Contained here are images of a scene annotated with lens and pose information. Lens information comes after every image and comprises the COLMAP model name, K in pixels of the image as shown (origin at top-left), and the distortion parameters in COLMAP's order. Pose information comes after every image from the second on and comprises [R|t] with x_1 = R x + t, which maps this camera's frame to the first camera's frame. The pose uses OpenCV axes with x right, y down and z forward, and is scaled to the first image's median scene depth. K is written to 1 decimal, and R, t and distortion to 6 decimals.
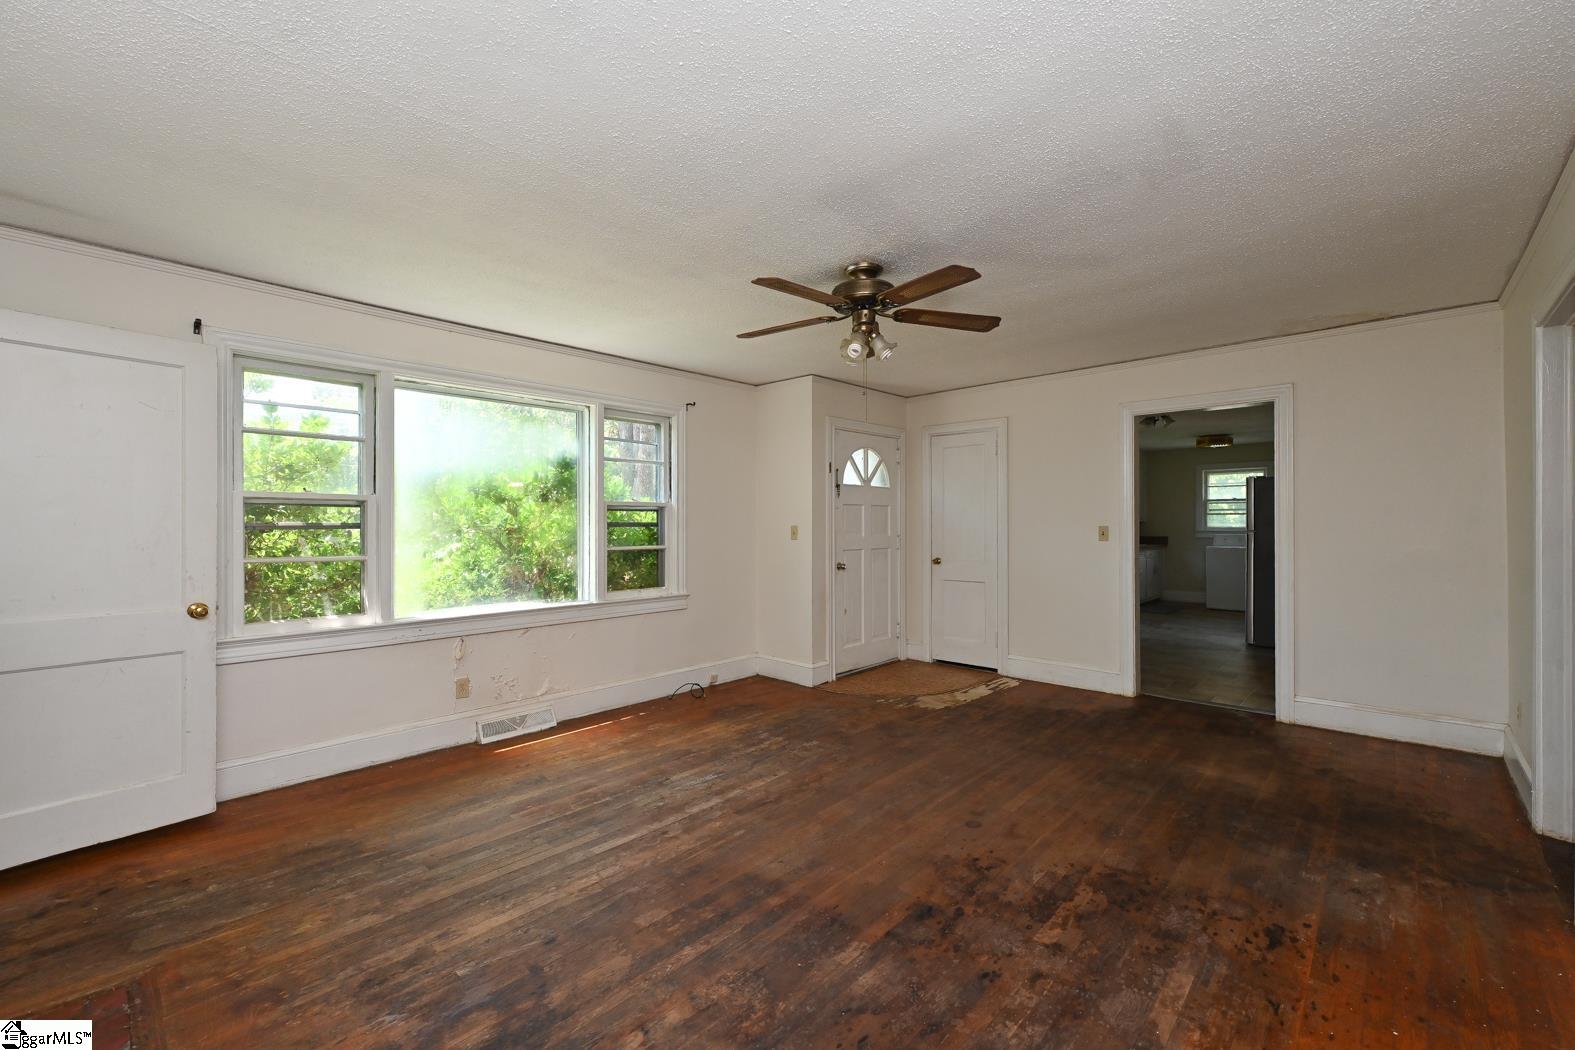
lens RADIAL K [[623.6, 0, 798.1], [0, 623.6, 528.3], [0, 0, 1]] dist [-0.000269, 0.000044]
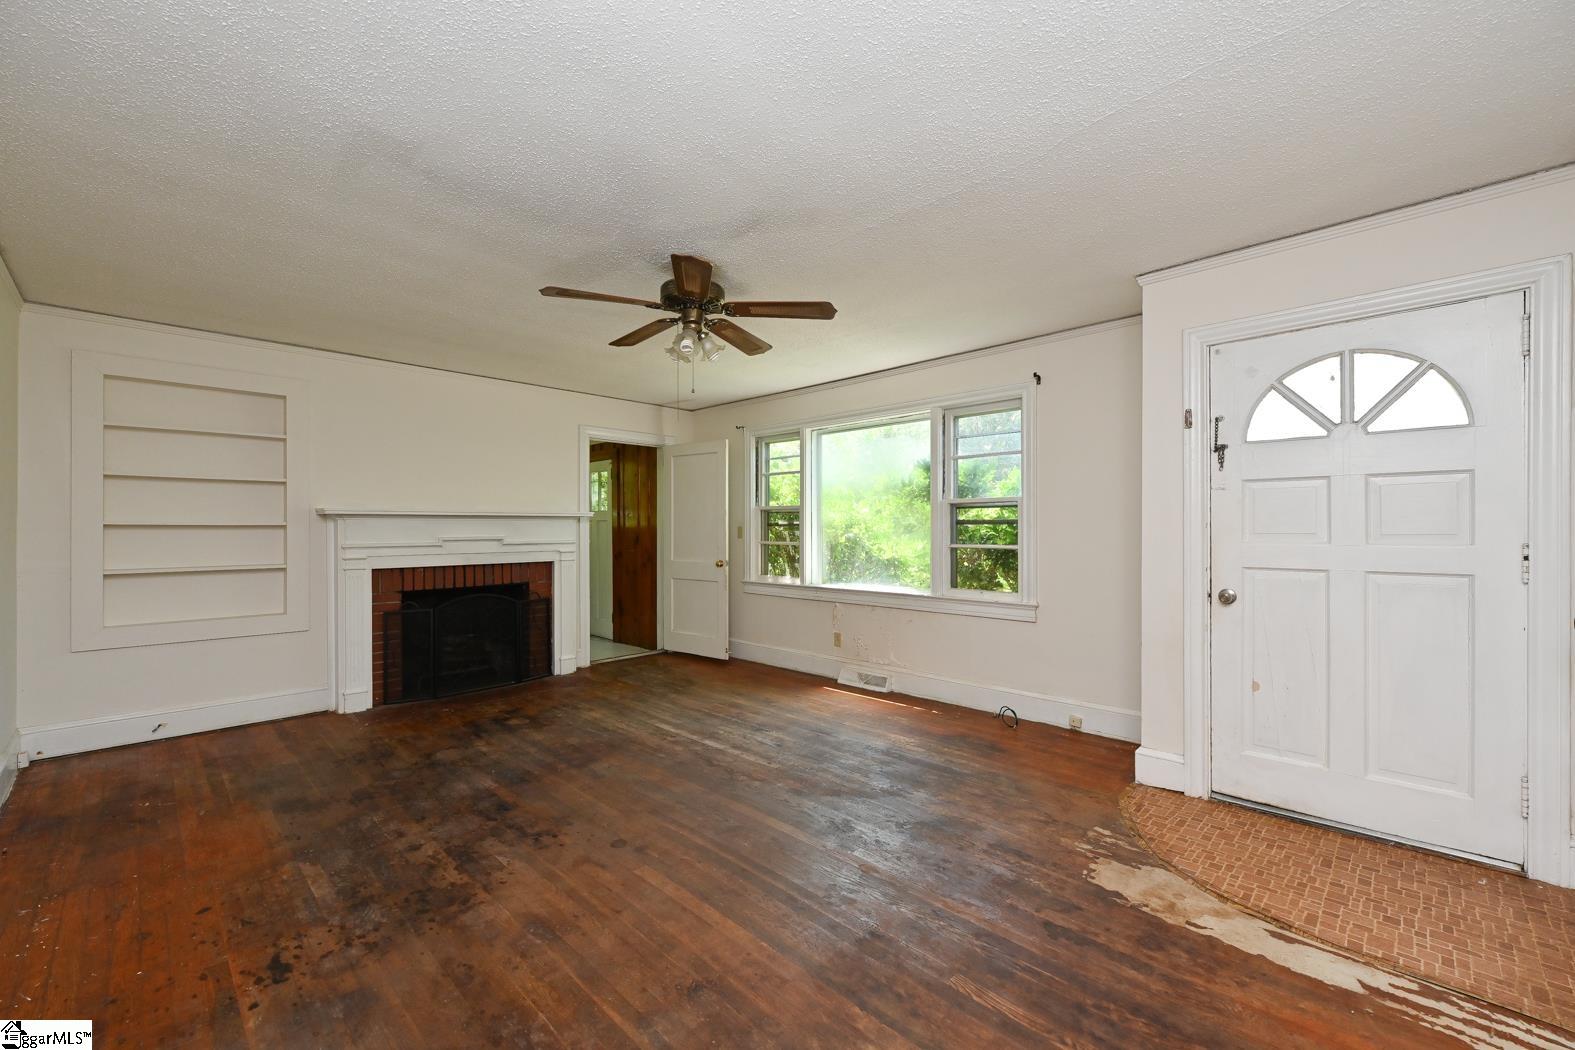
lens RADIAL K [[623.6, 0, 798.1], [0, 623.6, 528.3], [0, 0, 1]] dist [-0.000269, 0.000044]
pose [[0.009759, 0.003136, -0.999947, 1.223385], [-0.002346, 0.999992, 0.003113, 0.003119], [0.999950, 0.002315, 0.009766, 1.272222]]
